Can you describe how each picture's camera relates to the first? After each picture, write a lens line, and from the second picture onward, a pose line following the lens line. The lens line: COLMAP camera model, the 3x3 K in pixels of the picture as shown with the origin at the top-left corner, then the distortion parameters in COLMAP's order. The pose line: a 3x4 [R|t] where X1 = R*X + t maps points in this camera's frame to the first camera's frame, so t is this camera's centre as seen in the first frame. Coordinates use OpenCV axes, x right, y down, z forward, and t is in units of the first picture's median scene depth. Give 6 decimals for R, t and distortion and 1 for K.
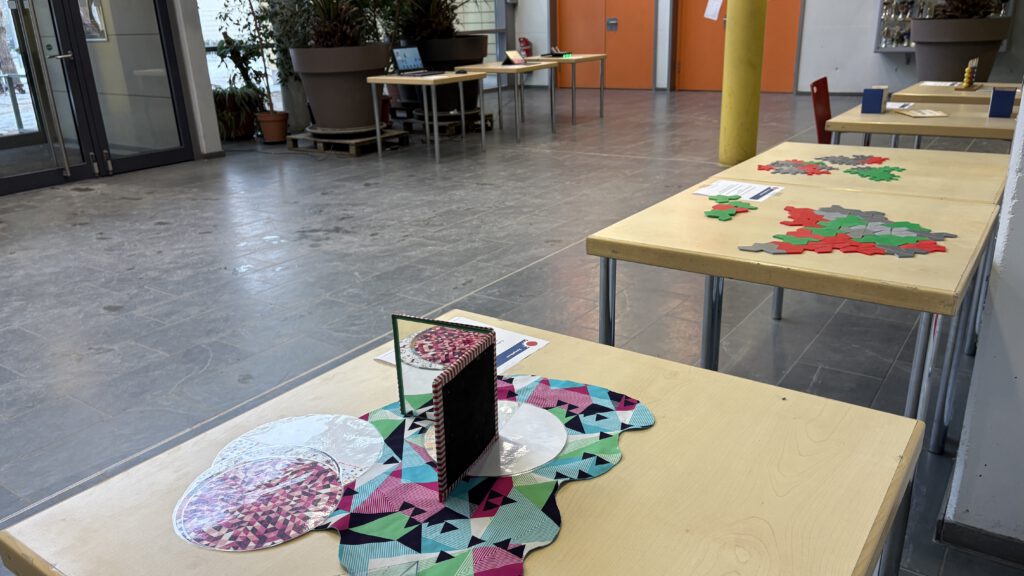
lens RADIAL K [[774.9, 0, 512.1], [0, 774.9, 287.5], [0, 0, 1]] dist [0.054406, 0.000361]
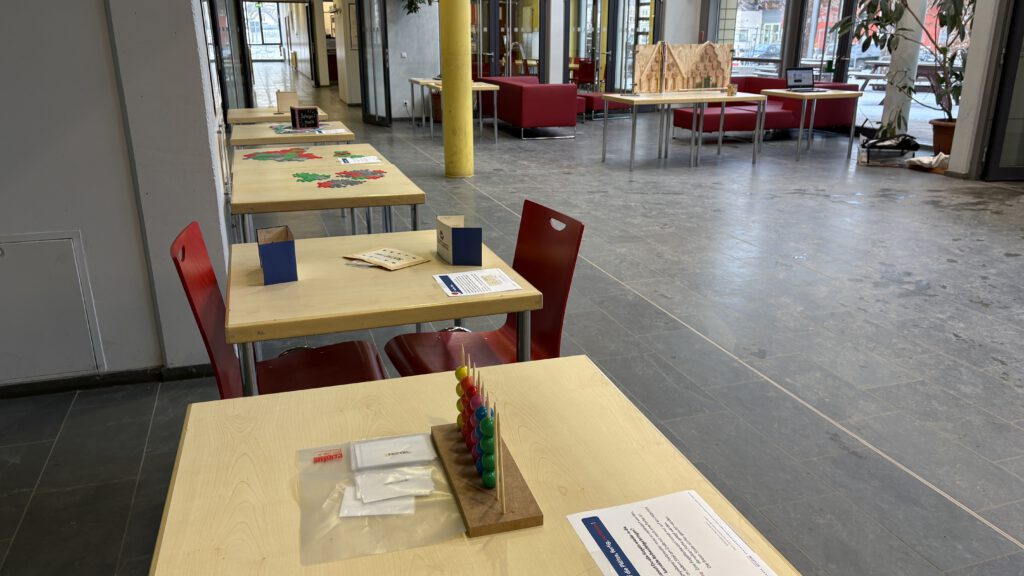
lens RADIAL K [[774.9, 0, 506.6], [0, 774.9, 293.8], [0, 0, 1]] dist [0.054406, 0.000361]
pose [[-0.608561, 0.264175, -0.748241, 0.719196], [-0.261033, 0.823824, 0.503165, -0.405733], [0.749343, 0.501523, -0.432389, 1.089067]]
